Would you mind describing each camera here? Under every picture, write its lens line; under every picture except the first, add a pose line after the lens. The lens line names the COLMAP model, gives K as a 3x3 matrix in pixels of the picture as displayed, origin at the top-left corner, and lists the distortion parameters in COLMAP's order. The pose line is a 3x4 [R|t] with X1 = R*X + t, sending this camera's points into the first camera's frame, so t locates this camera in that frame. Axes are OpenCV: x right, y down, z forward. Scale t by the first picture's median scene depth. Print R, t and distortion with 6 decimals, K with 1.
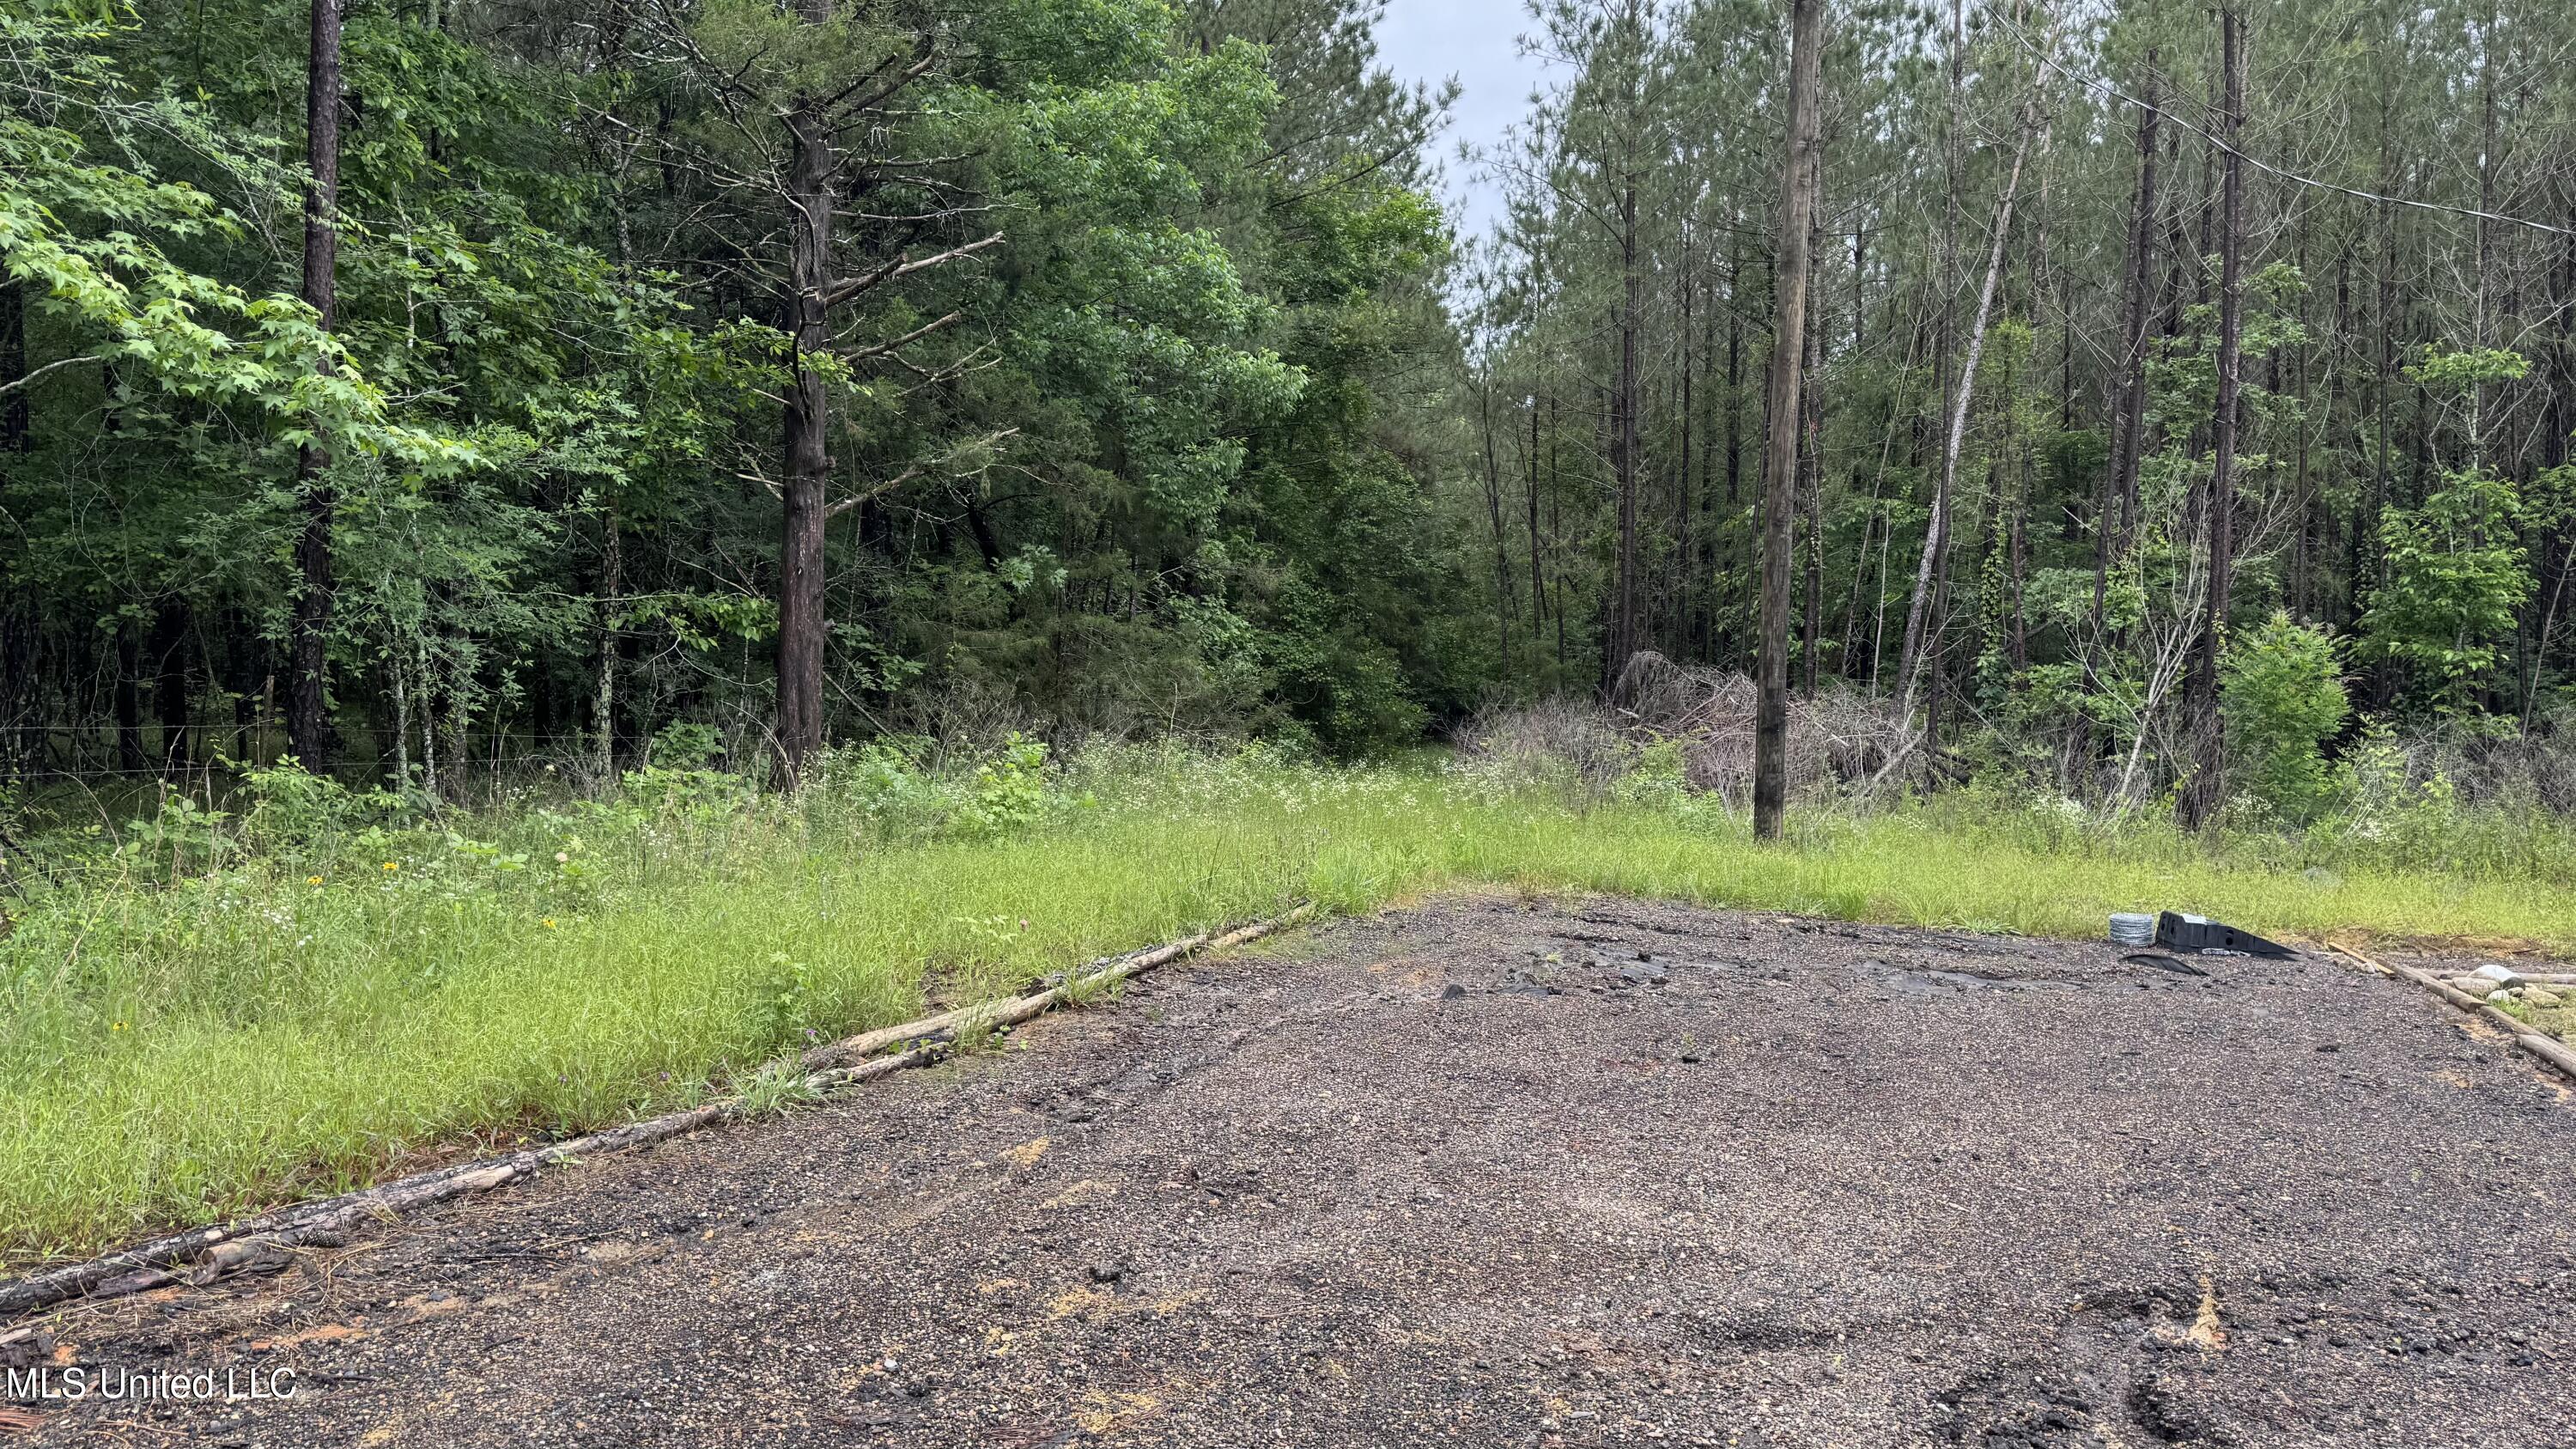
lens RADIAL K [[1779.2, 0, 1291.2], [0, 1779.2, 724.1], [0, 0, 1]] dist [0.035001, -0.055693]
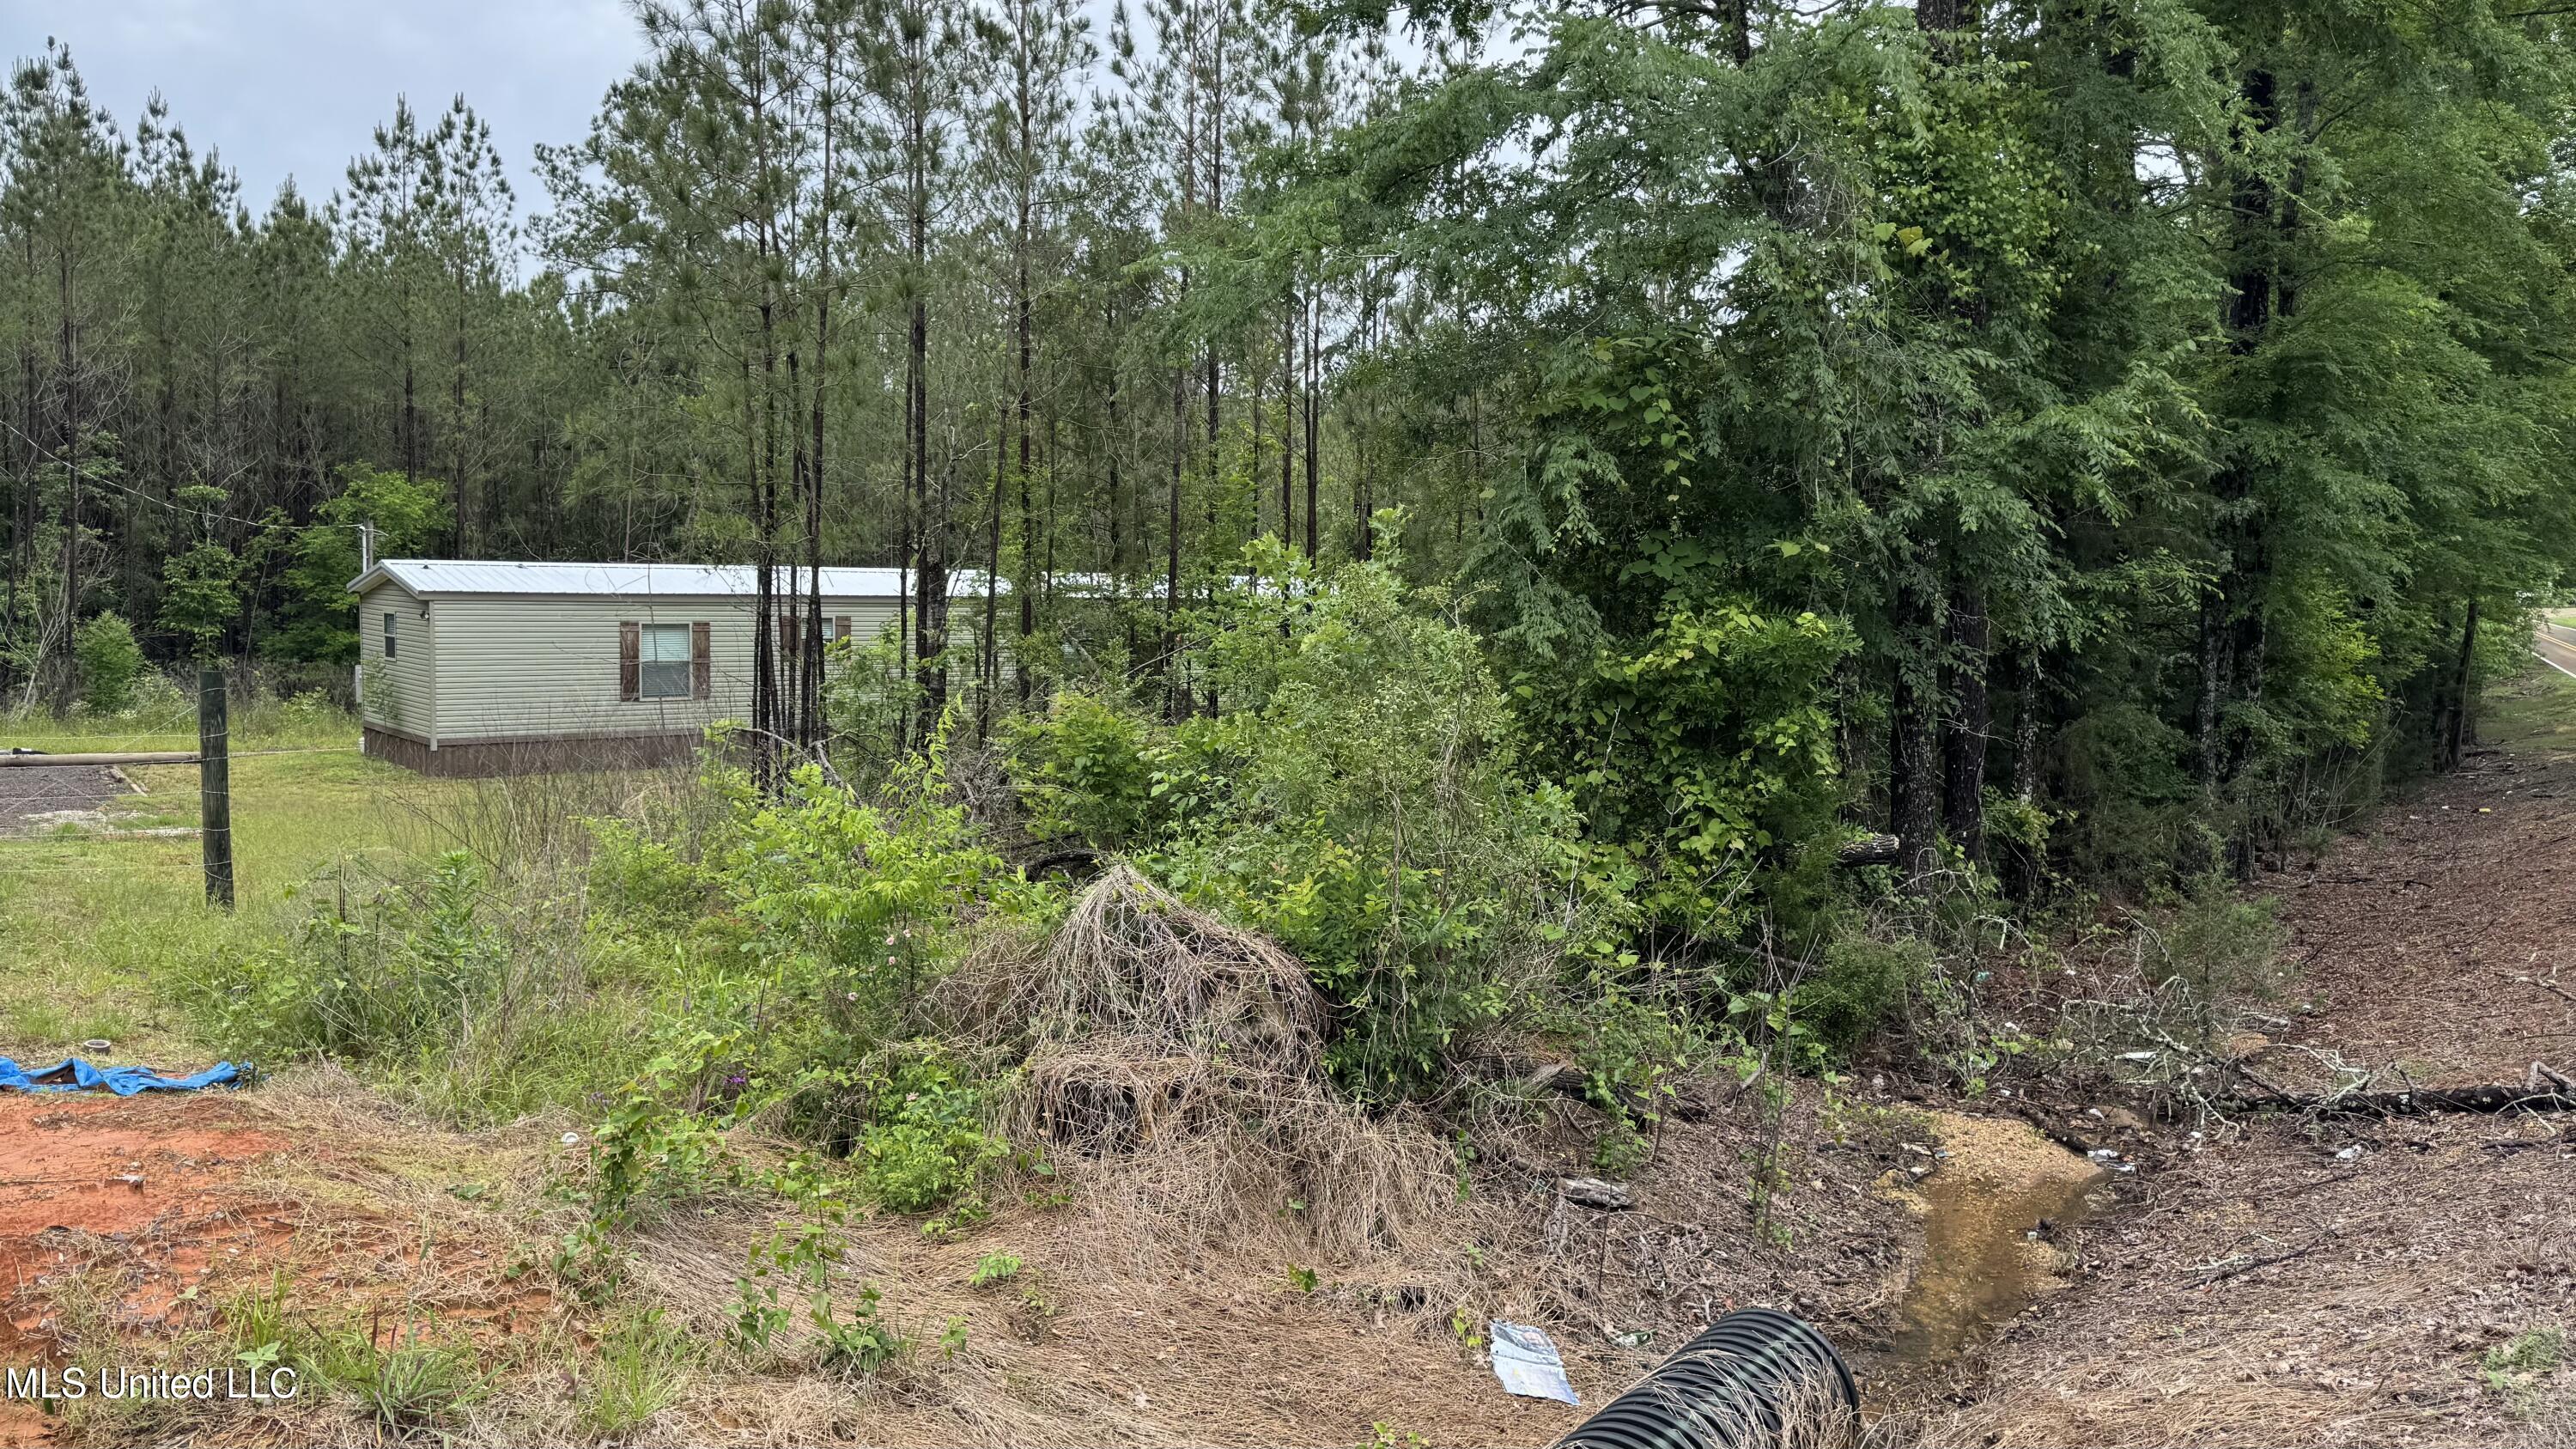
lens RADIAL K [[1779.2, 0, 1272.3], [0, 1779.2, 738.4], [0, 0, 1]] dist [0.035001, -0.055693]
pose [[0.524556, -0.056696, 0.849486, -0.502942], [0.006380, 0.998014, 0.062670, -0.036780], [-0.851352, -0.027454, 0.523876, -1.229993]]
